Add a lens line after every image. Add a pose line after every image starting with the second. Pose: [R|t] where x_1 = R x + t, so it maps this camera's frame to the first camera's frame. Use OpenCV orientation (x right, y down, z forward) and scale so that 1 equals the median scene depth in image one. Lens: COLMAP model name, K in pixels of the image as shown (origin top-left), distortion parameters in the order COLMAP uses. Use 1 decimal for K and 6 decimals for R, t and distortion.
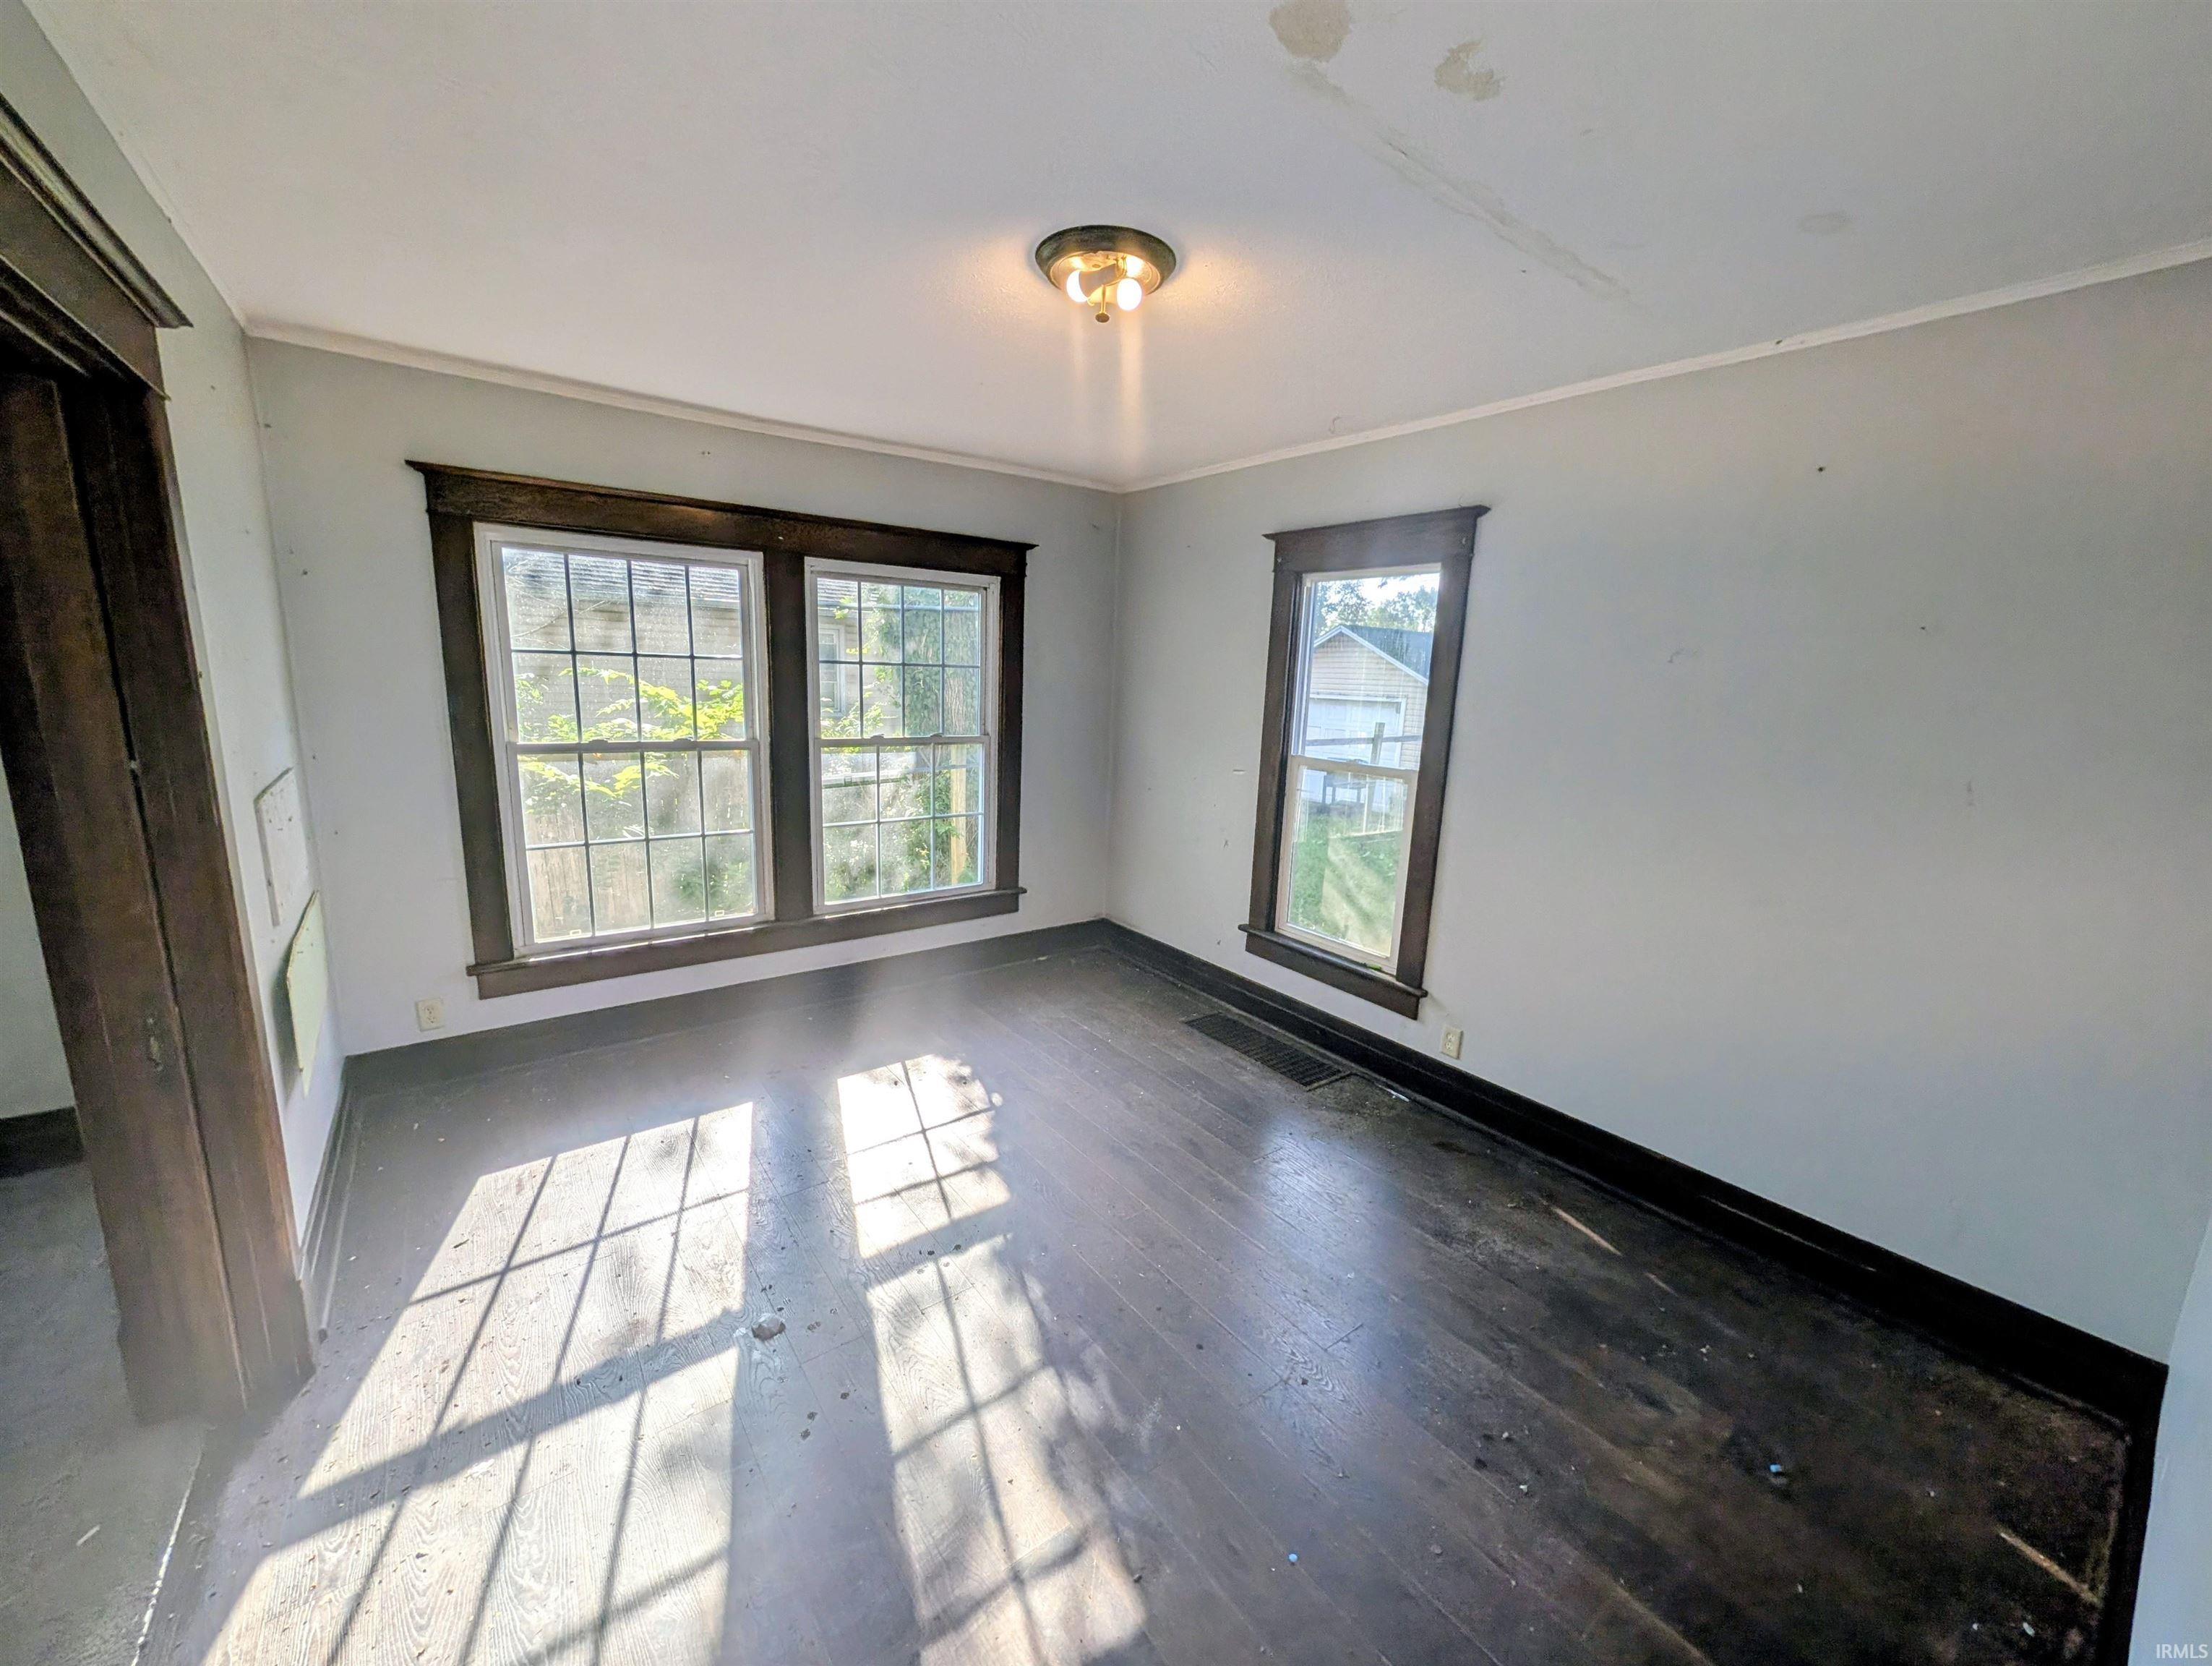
lens RADIAL K [[850.2, 0, 1106.0], [0, 850.2, 833.0], [0, 0, 1]] dist [-0.001073, -0.000156]
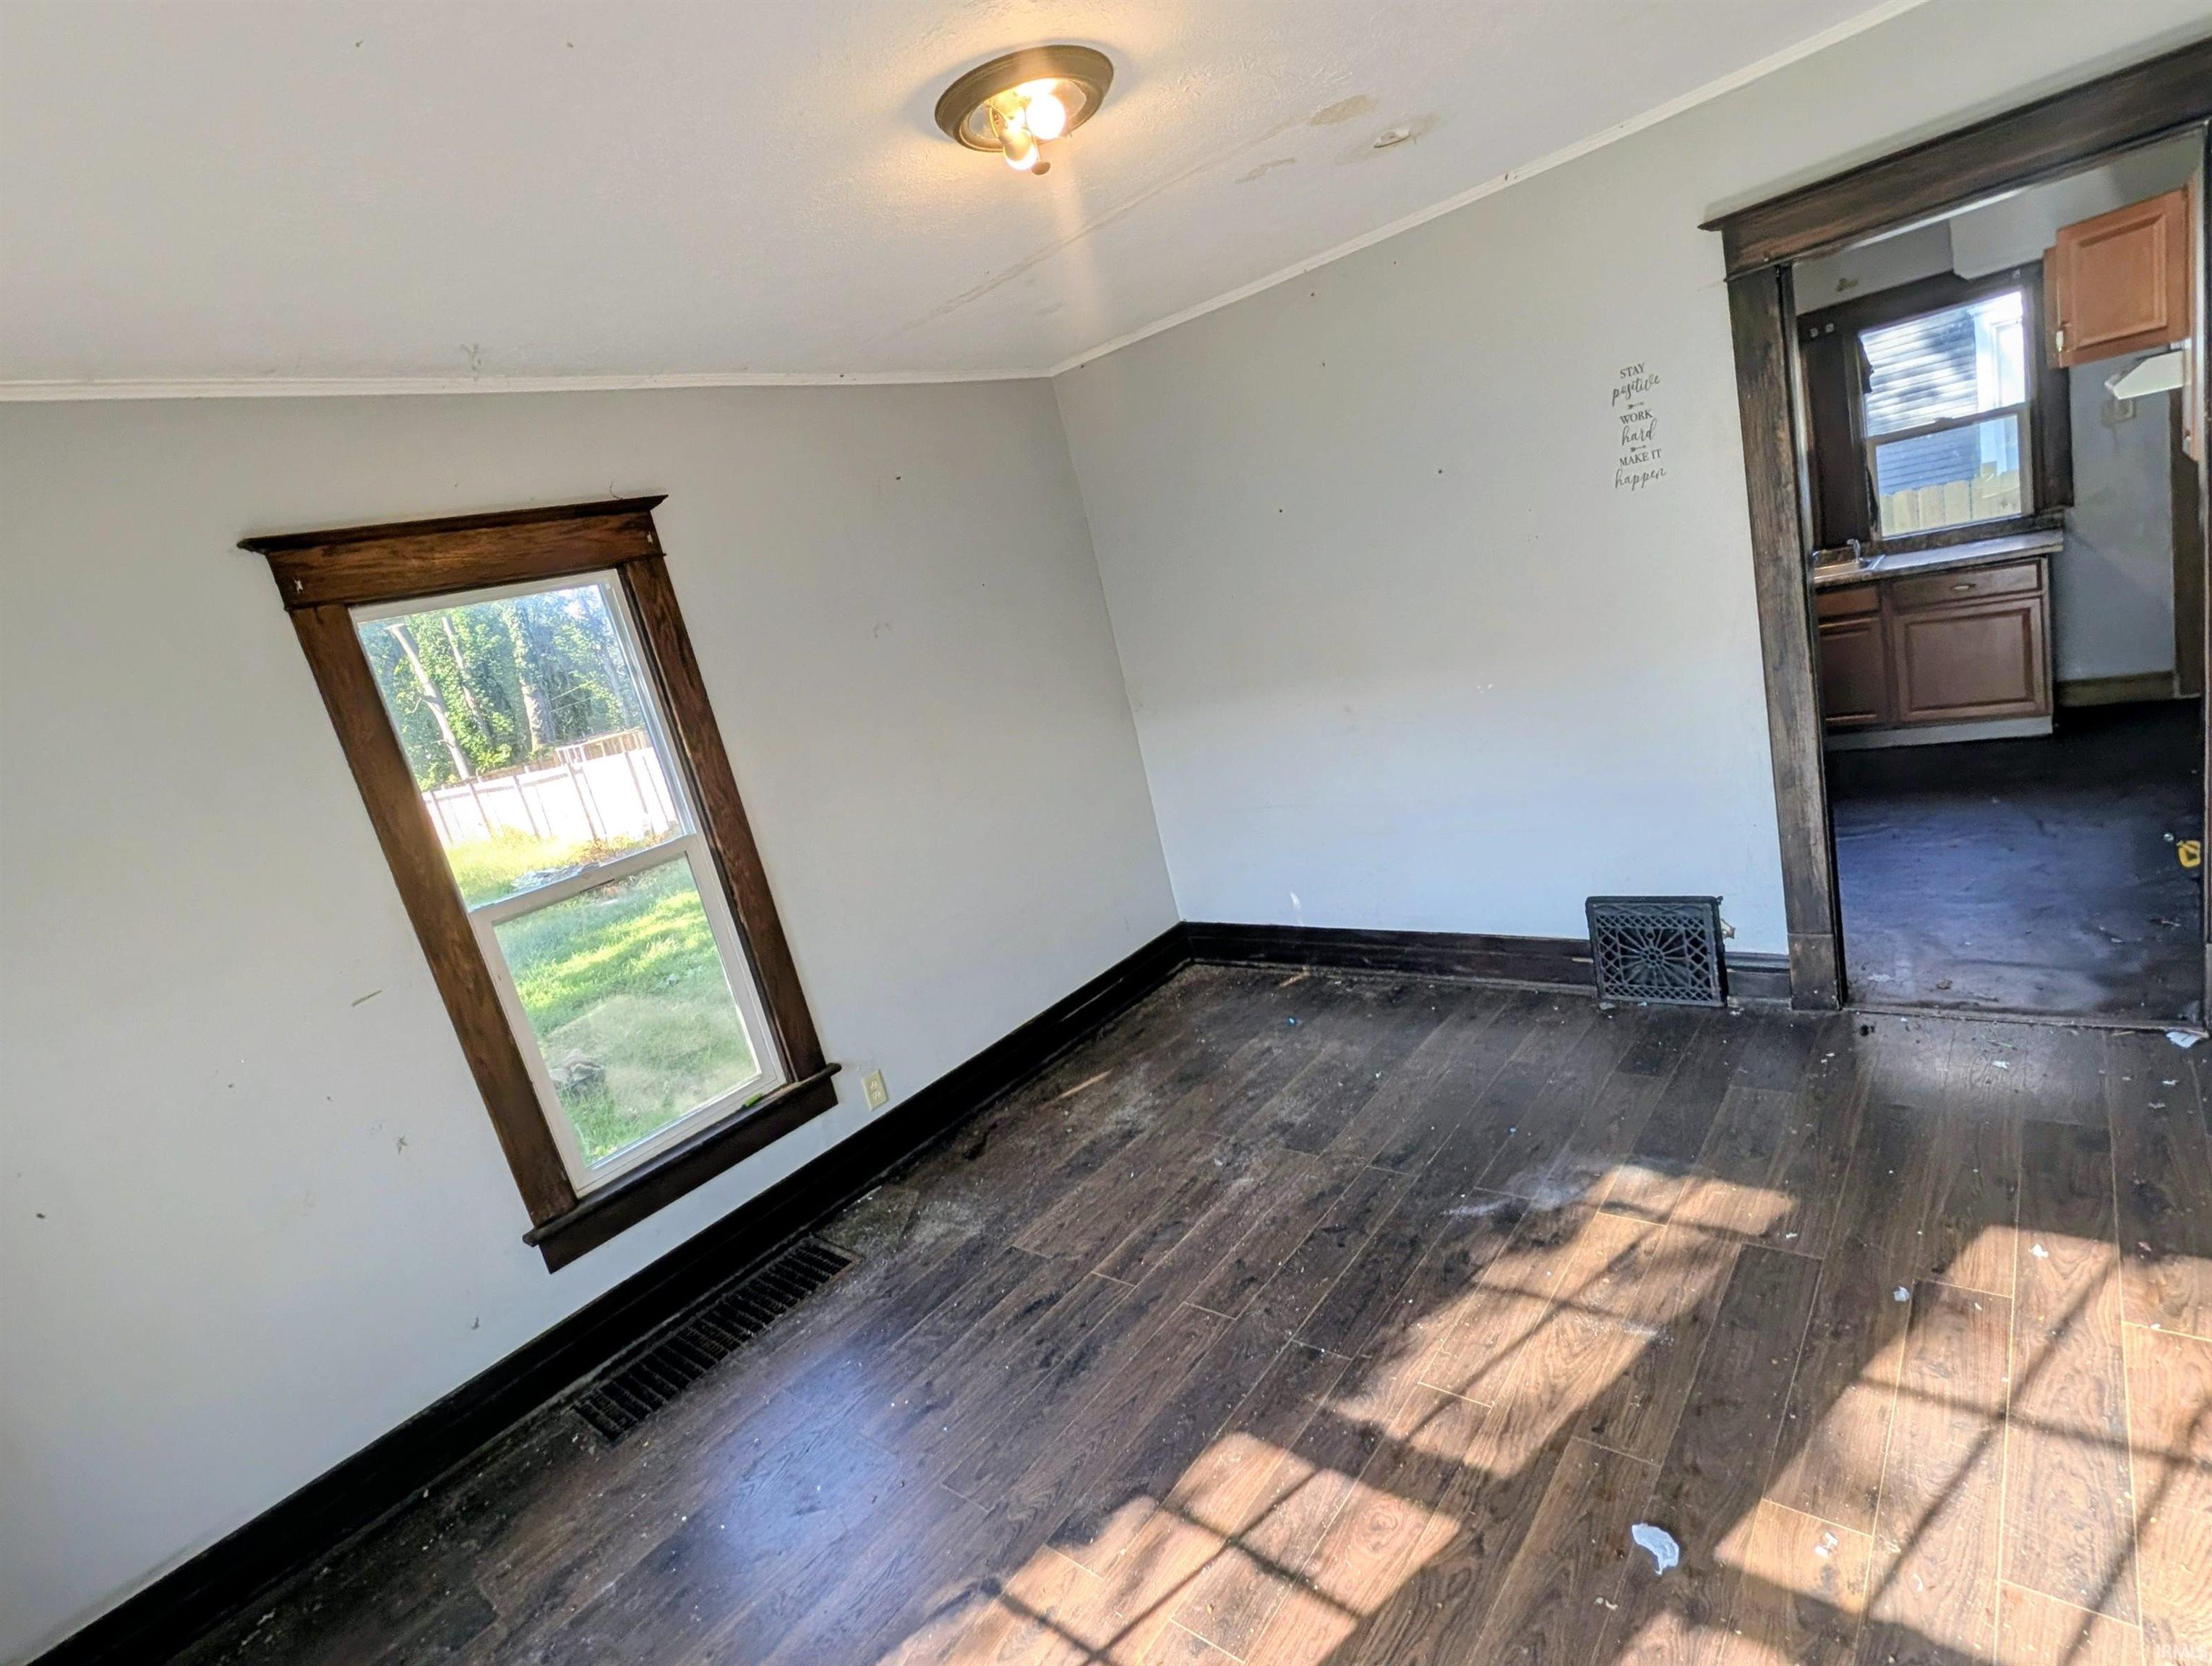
lens RADIAL K [[1072.1, 0, 1097.3], [0, 1072.1, 832.0], [0, 0, 1]] dist [-0.000038, 0.000543]
pose [[-0.217390, -0.204147, 0.954497, -0.919368], [0.399333, 0.873700, 0.277816, -0.288070], [-0.890660, 0.441557, -0.108411, 1.148011]]
